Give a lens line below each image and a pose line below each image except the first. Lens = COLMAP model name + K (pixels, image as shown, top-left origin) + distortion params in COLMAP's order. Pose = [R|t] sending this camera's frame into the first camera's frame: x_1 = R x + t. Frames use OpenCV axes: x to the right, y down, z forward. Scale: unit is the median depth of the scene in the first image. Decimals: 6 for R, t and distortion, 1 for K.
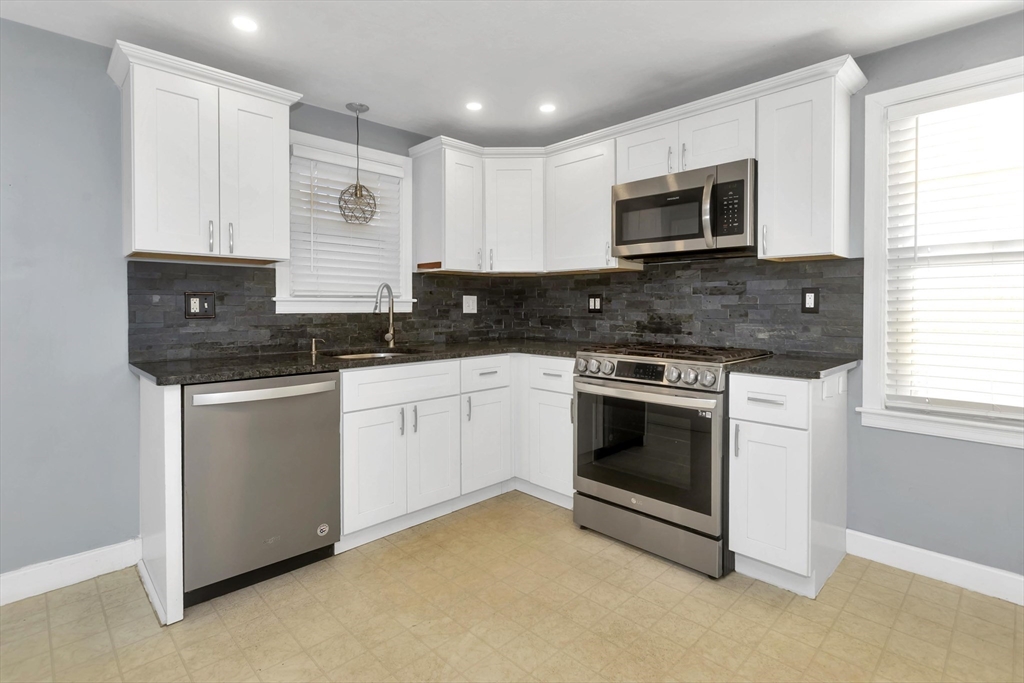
lens RADIAL K [[498.8, 0, 498.0], [0, 498.8, 309.6], [0, 0, 1]] dist [-0.001070, 0.002477]
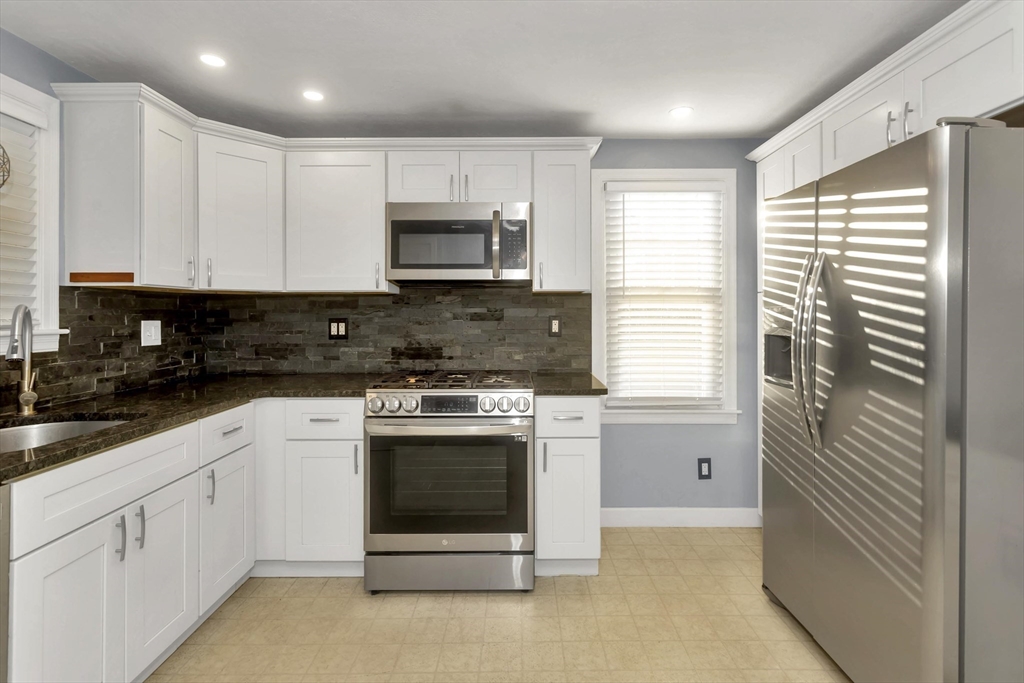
lens RADIAL K [[498.8, 0, 513.7], [0, 498.8, 307.1], [0, 0, 1]] dist [-0.001070, 0.002477]
pose [[0.690923, 0.006295, 0.722901, -0.295320], [0.009148, 0.999806, -0.017450, -0.041486], [-0.722870, 0.018669, 0.690731, 0.221425]]
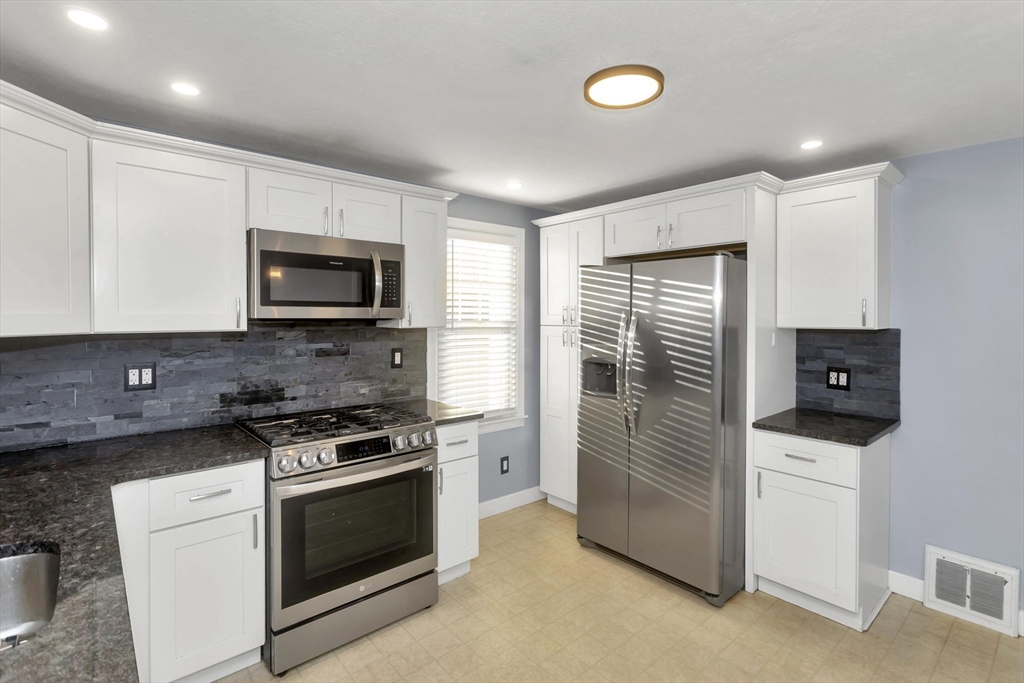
lens RADIAL K [[498.8, 0, 508.2], [0, 498.8, 316.8], [0, 0, 1]] dist [-0.001070, 0.002477]
pose [[0.040519, -0.003063, 0.999174, -0.595167], [0.007916, 0.999965, 0.002744, -0.117437], [-0.999147, 0.007798, 0.040542, 0.620362]]
